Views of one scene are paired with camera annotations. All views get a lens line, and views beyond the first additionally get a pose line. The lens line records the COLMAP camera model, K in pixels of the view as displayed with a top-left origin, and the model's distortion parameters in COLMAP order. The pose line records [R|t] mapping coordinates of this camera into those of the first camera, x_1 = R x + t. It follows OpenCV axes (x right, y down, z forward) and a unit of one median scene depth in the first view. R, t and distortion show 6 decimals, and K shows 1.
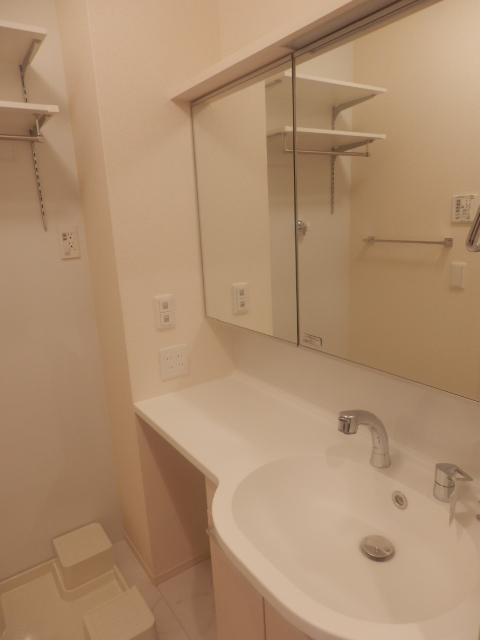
lens RADIAL K [[445.4, 0, 246.2], [0, 445.4, 319.4], [0, 0, 1]] dist [-0.008682, 0.026575]
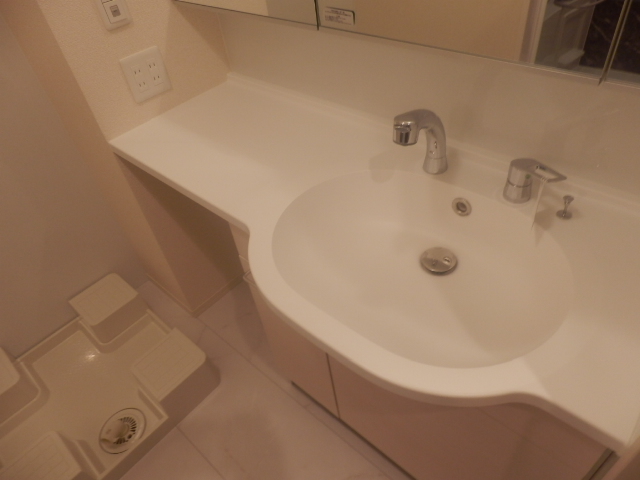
lens RADIAL K [[455.7, 0, 317.6], [0, 455.7, 238.8], [0, 0, 1]] dist [0.020224, 0.000213]
pose [[0.973788, -0.197139, 0.113458, -0.036132], [0.119905, 0.868789, 0.480446, 0.001438], [-0.193285, -0.454248, 0.869655, 0.236768]]
